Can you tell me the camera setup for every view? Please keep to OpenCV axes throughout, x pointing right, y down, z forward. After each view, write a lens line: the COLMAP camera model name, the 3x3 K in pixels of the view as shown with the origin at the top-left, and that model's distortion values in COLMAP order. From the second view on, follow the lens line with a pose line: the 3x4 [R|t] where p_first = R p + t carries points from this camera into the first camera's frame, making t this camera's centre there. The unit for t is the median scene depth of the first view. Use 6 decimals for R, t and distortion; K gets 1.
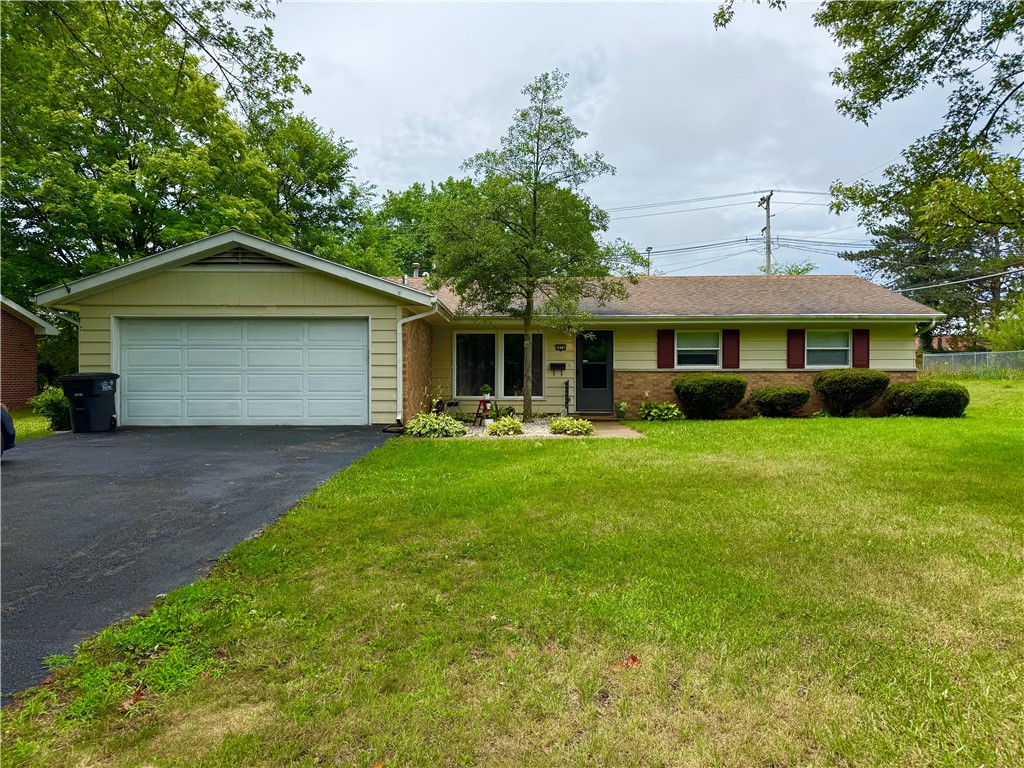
lens RADIAL K [[728.6, 0, 512.0], [0, 728.6, 384.0], [0, 0, 1]] dist [0.048882, -0.004588]
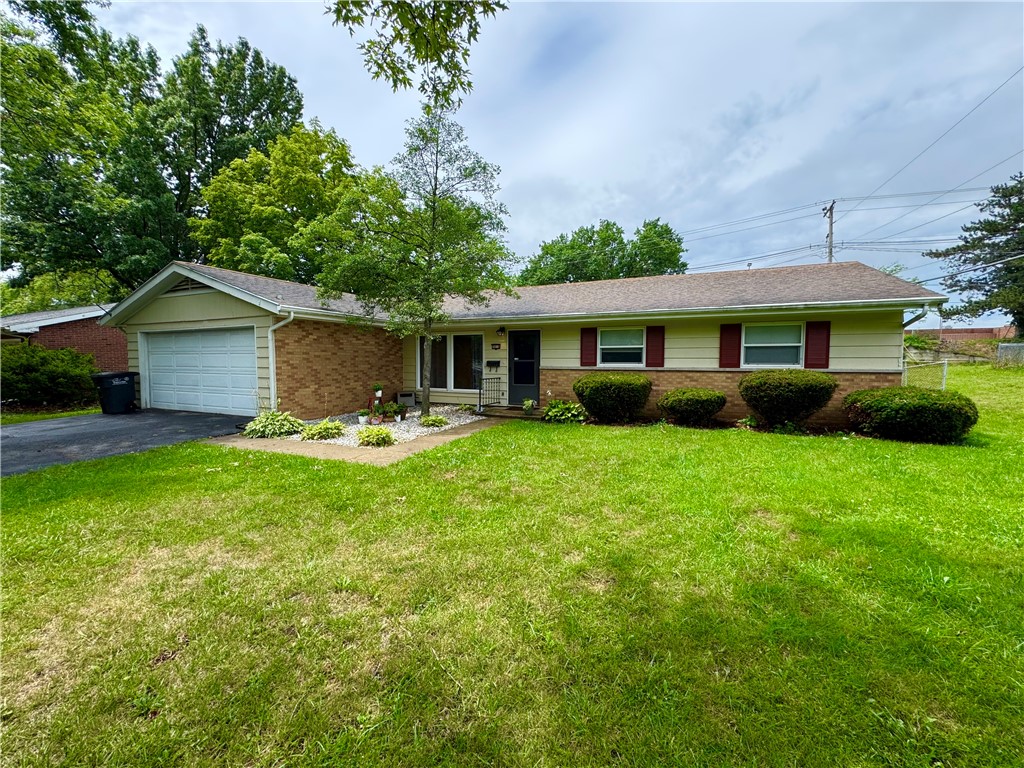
lens RADIAL K [[408.9, 0, 512.0], [0, 408.9, 384.0], [0, 0, 1]] dist [0.000694, 0.000981]
pose [[0.912169, 0.025581, -0.409014, 0.347665], [-0.002956, 0.998435, 0.055853, -0.028346], [0.409803, -0.049738, 0.910817, 0.436532]]
